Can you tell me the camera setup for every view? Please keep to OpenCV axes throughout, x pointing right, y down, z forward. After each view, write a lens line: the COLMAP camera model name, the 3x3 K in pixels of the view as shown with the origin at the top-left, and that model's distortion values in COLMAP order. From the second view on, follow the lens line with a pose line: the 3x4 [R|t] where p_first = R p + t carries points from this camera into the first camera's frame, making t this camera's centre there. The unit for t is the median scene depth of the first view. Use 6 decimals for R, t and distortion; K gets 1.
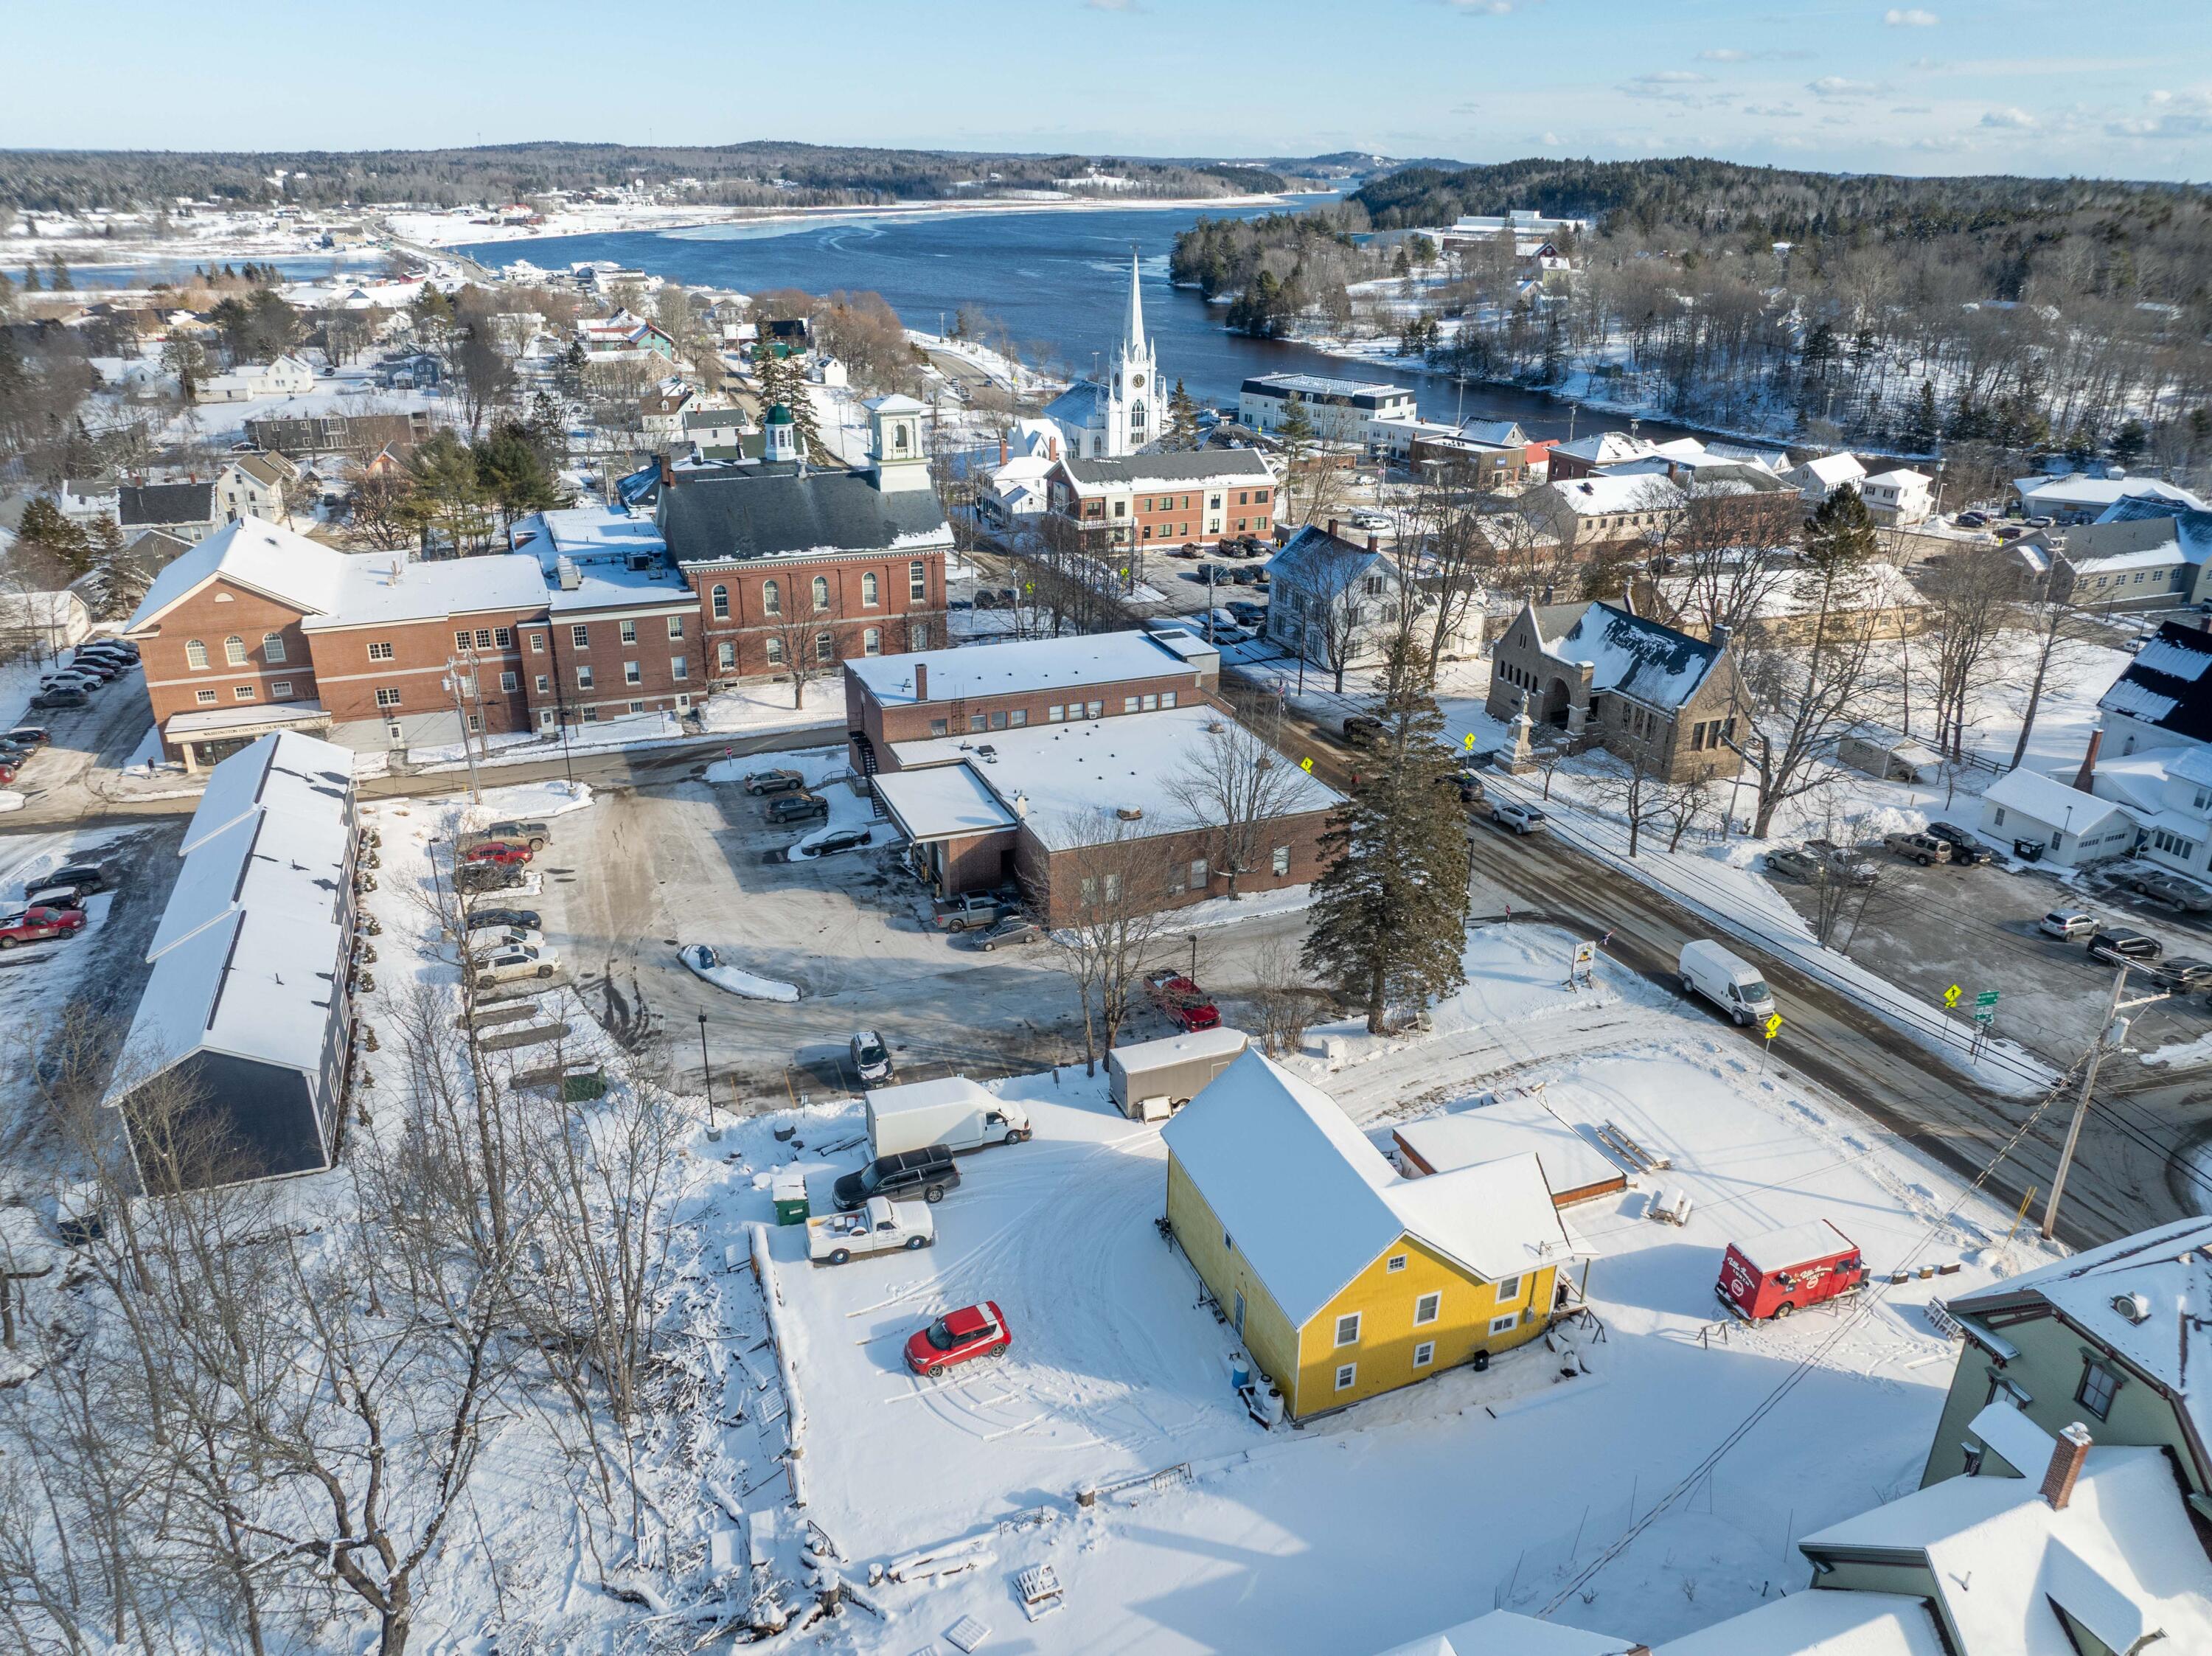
lens RADIAL K [[1557.5, 0, 1103.3], [0, 1557.5, 829.3], [0, 0, 1]] dist [-0.030035, -0.006349]
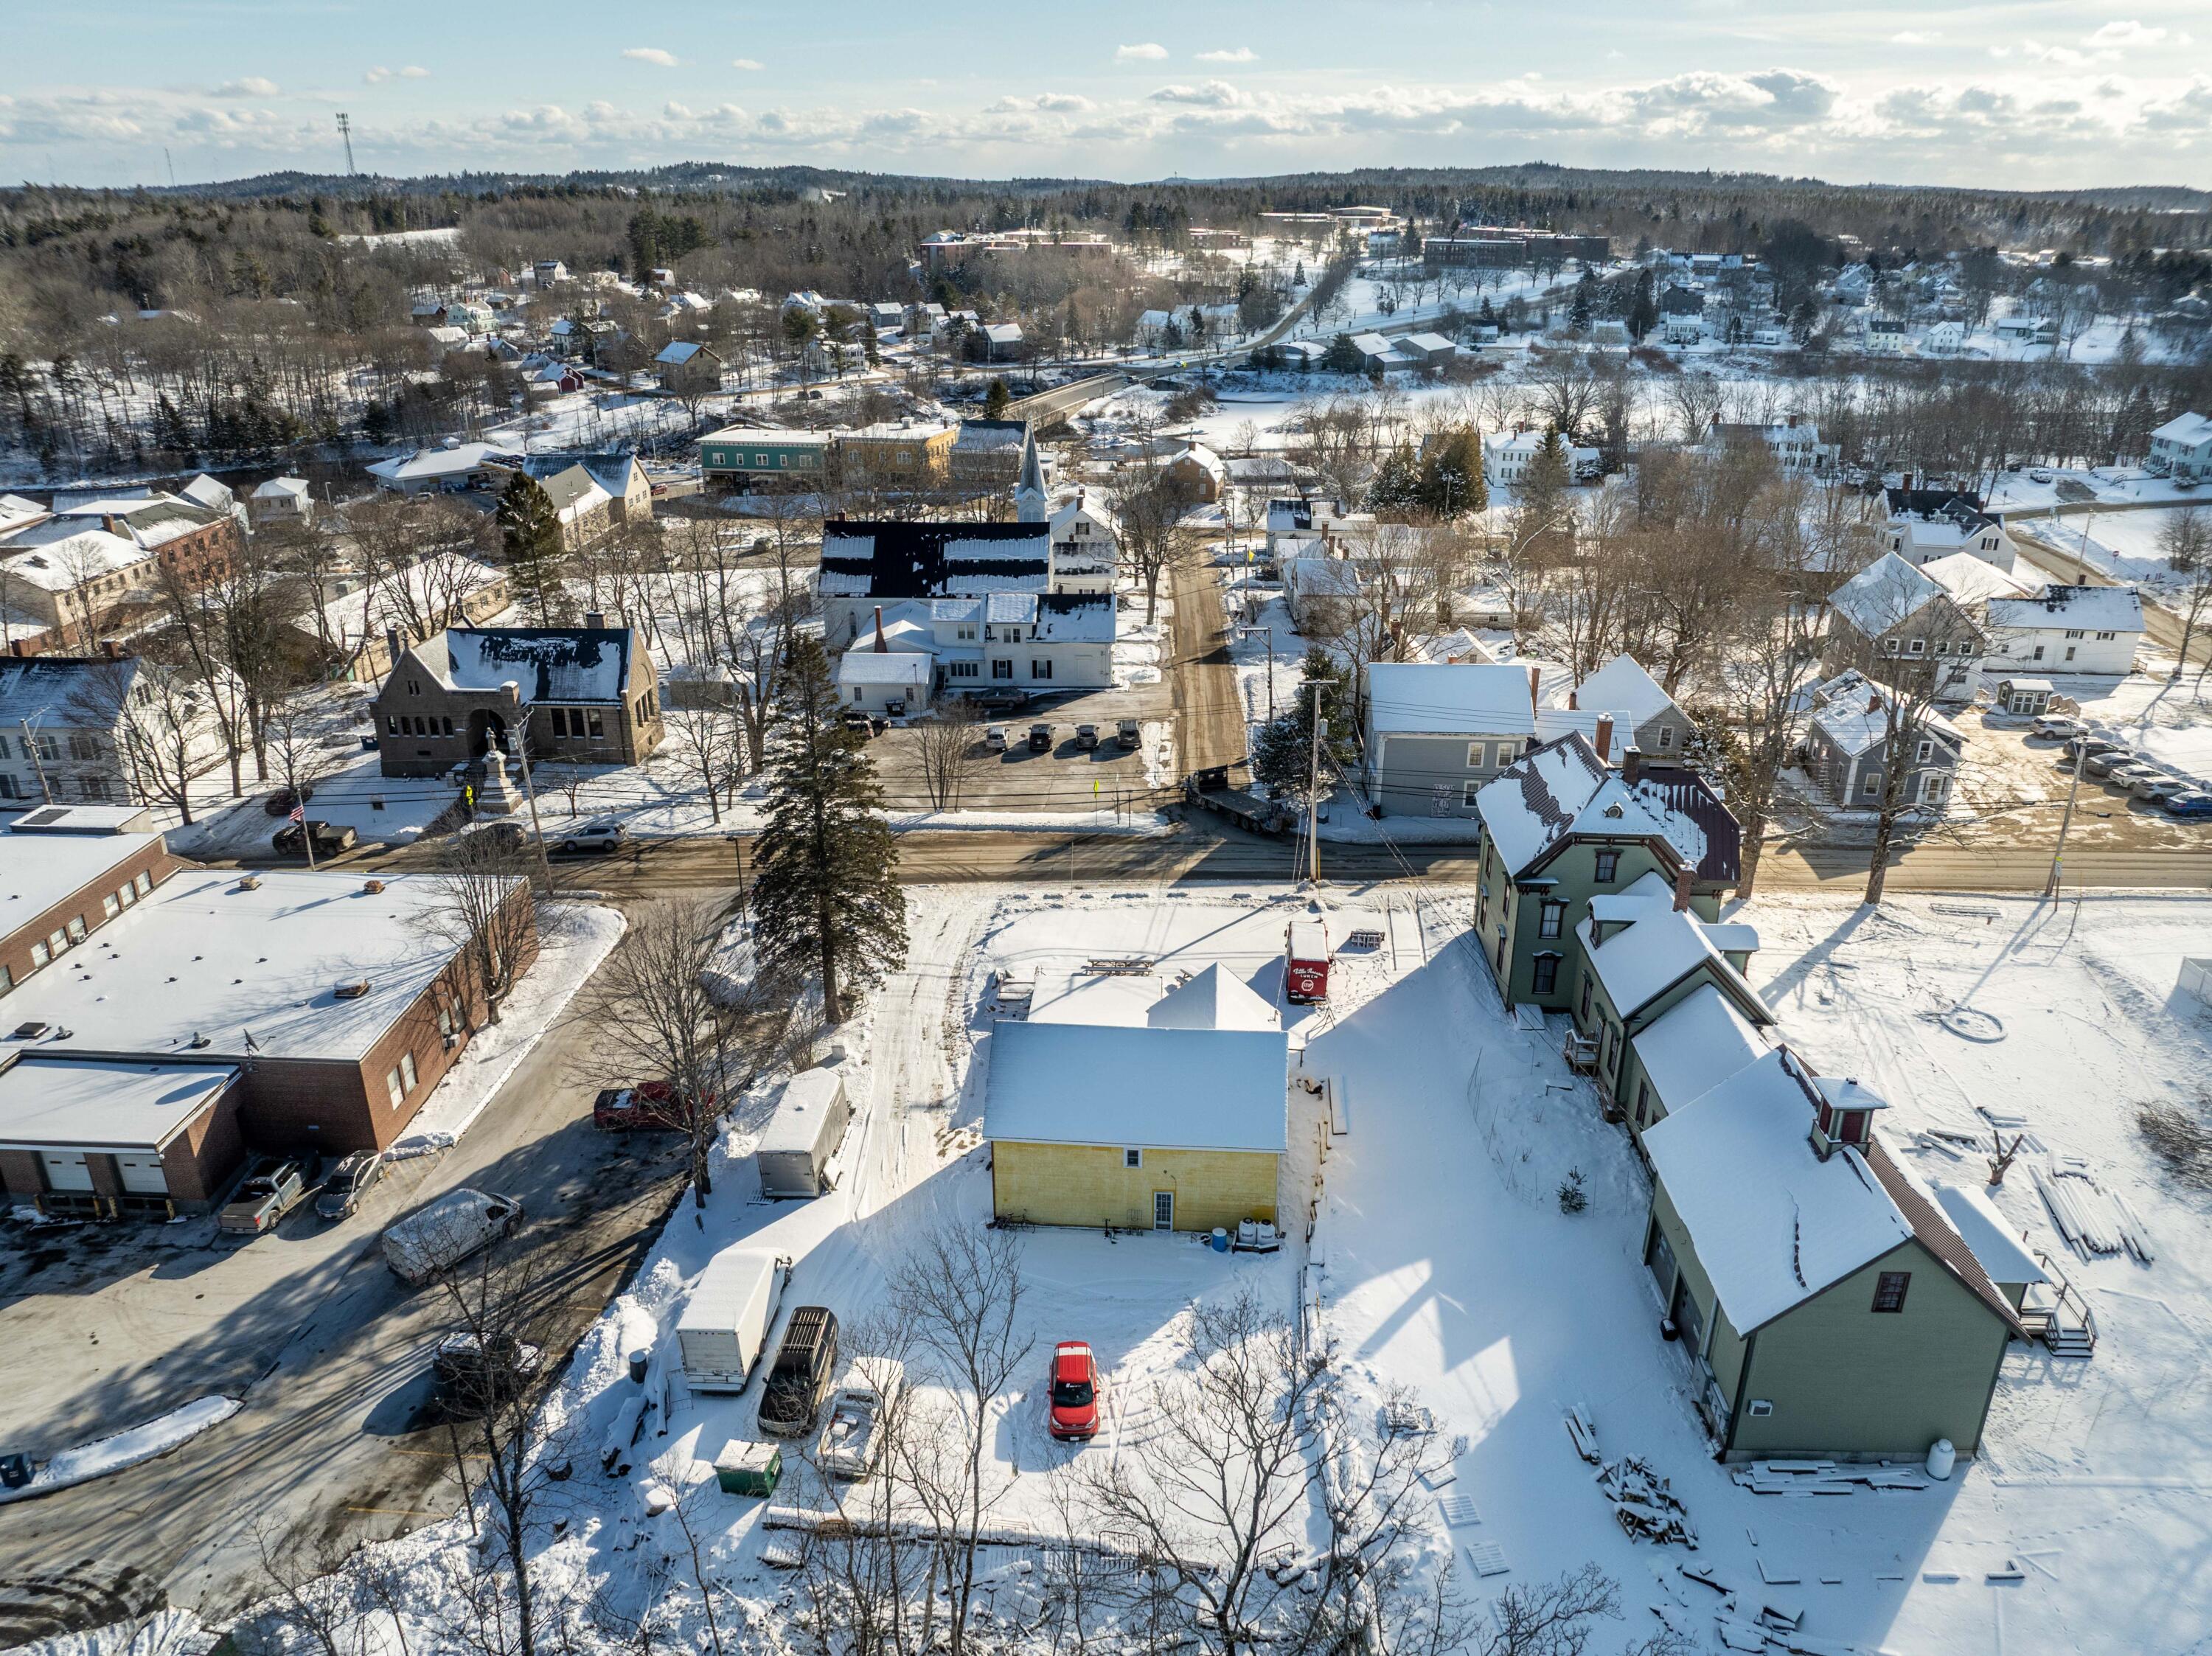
lens RADIAL K [[1555.8, 0, 1106.8], [0, 1555.8, 834.8], [0, 0, 1]] dist [-0.033412, -0.002761]
pose [[0.414419, -0.365121, 0.833633, -0.440419], [0.365892, 0.905547, 0.214725, -0.106640], [-0.833294, 0.216034, 0.508871, 0.241194]]
